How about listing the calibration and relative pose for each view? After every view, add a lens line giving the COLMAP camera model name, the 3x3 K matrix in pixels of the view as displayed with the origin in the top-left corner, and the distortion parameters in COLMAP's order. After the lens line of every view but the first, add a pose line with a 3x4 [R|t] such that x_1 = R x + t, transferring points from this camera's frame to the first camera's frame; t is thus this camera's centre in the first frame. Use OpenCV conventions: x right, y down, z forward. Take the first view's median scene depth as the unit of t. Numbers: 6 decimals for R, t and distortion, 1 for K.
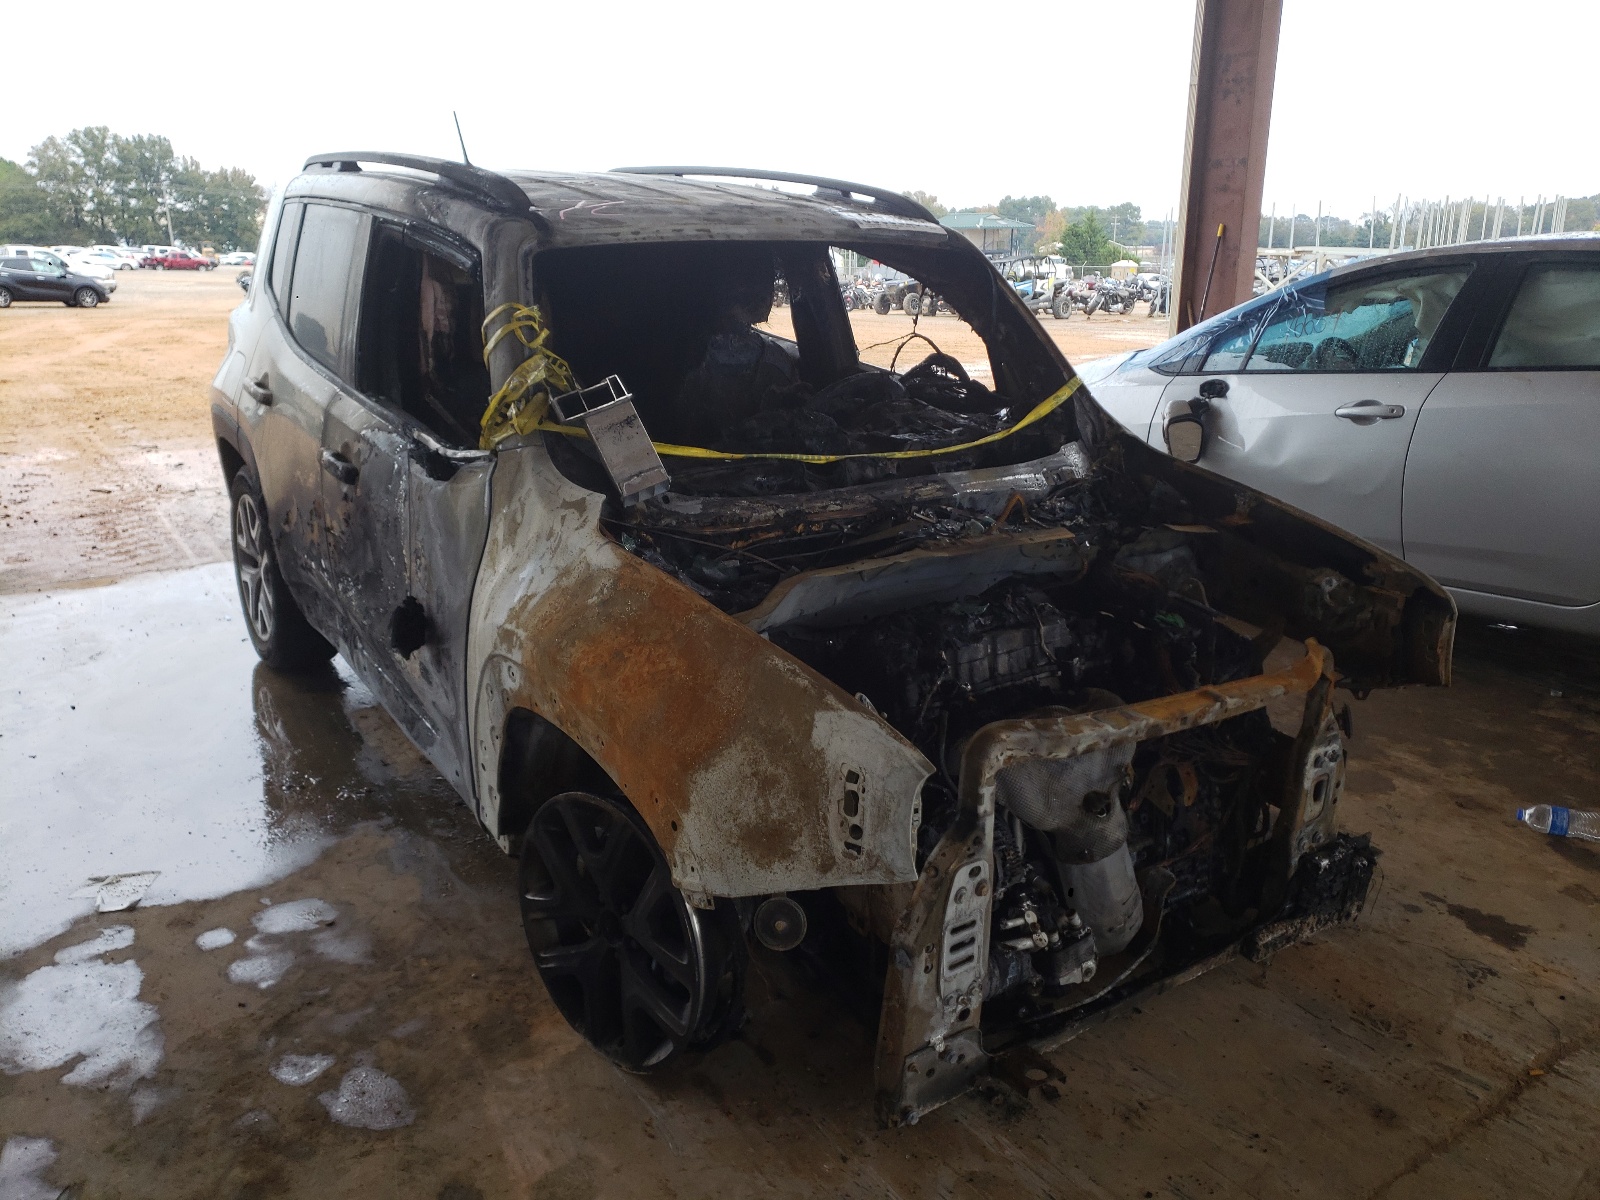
lens RADIAL K [[1304.4, 0, 800.0], [0, 1304.4, 600.0], [0, 0, 1]] dist [0.103467, -0.119779]
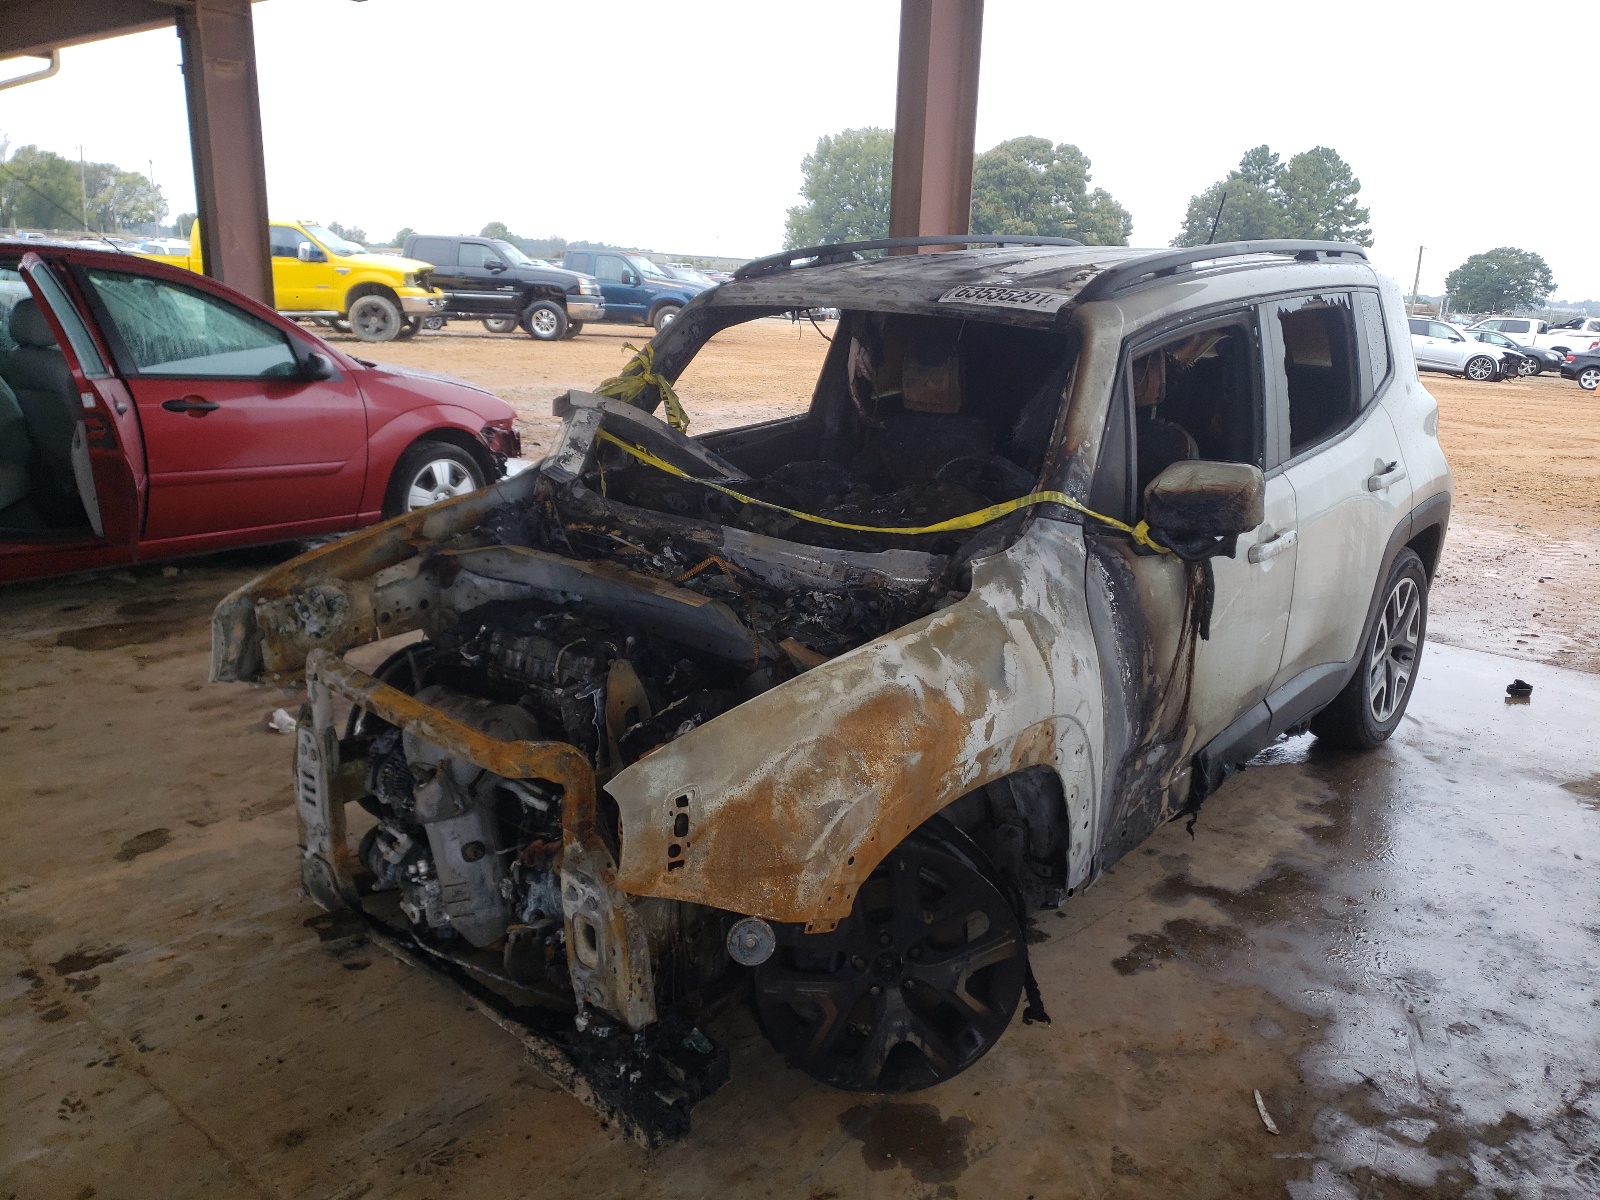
lens RADIAL K [[1258.8, 0, 800.0], [0, 1258.8, 600.0], [0, 0, 1]] dist [0.076272, -0.102457]
pose [[0.219157, 0.245424, -0.944318, 1.174469], [-0.302120, 0.937349, 0.173497, -0.253253], [0.927736, 0.247274, 0.279574, 0.855077]]
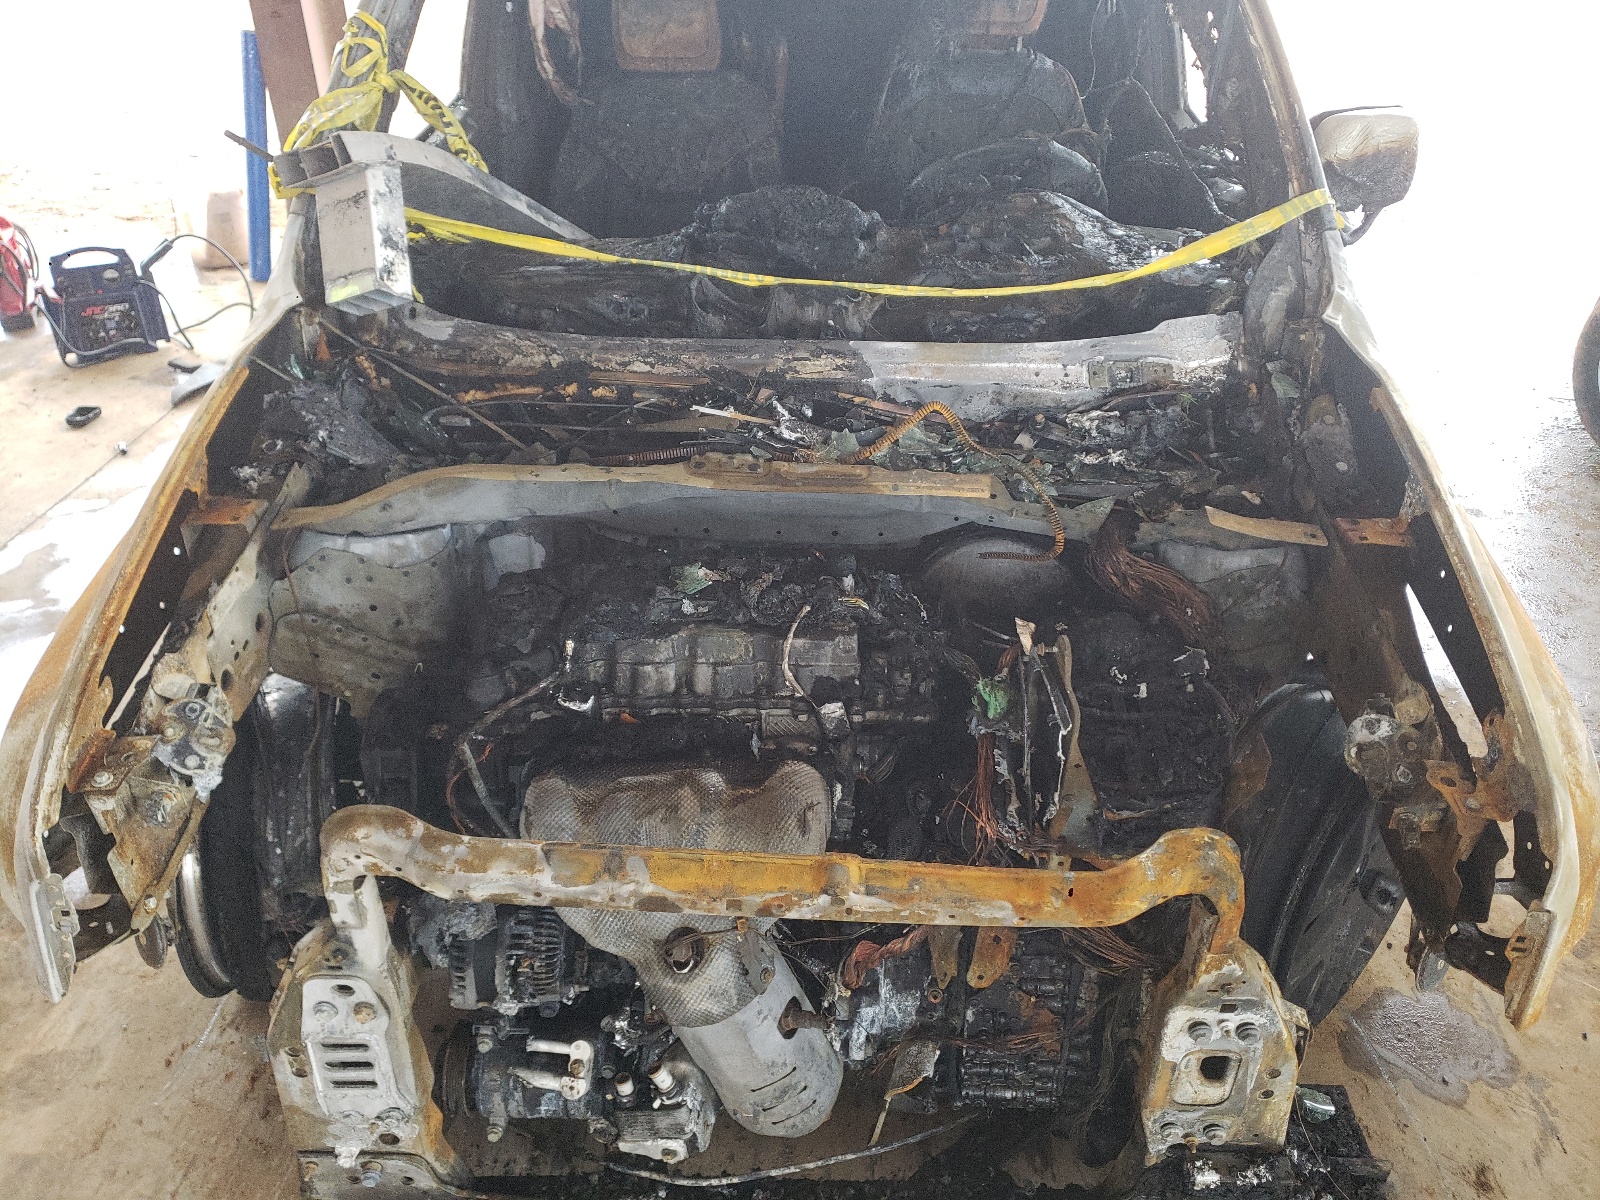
lens RADIAL K [[1258.8, 0, 800.0], [0, 1258.8, 600.0], [0, 0, 1]] dist [0.076272, -0.102457]
pose [[0.798518, 0.305936, -0.518432, 0.476680], [-0.166441, 0.939859, 0.298266, -0.169528], [0.578504, -0.151882, 0.801415, 0.516506]]
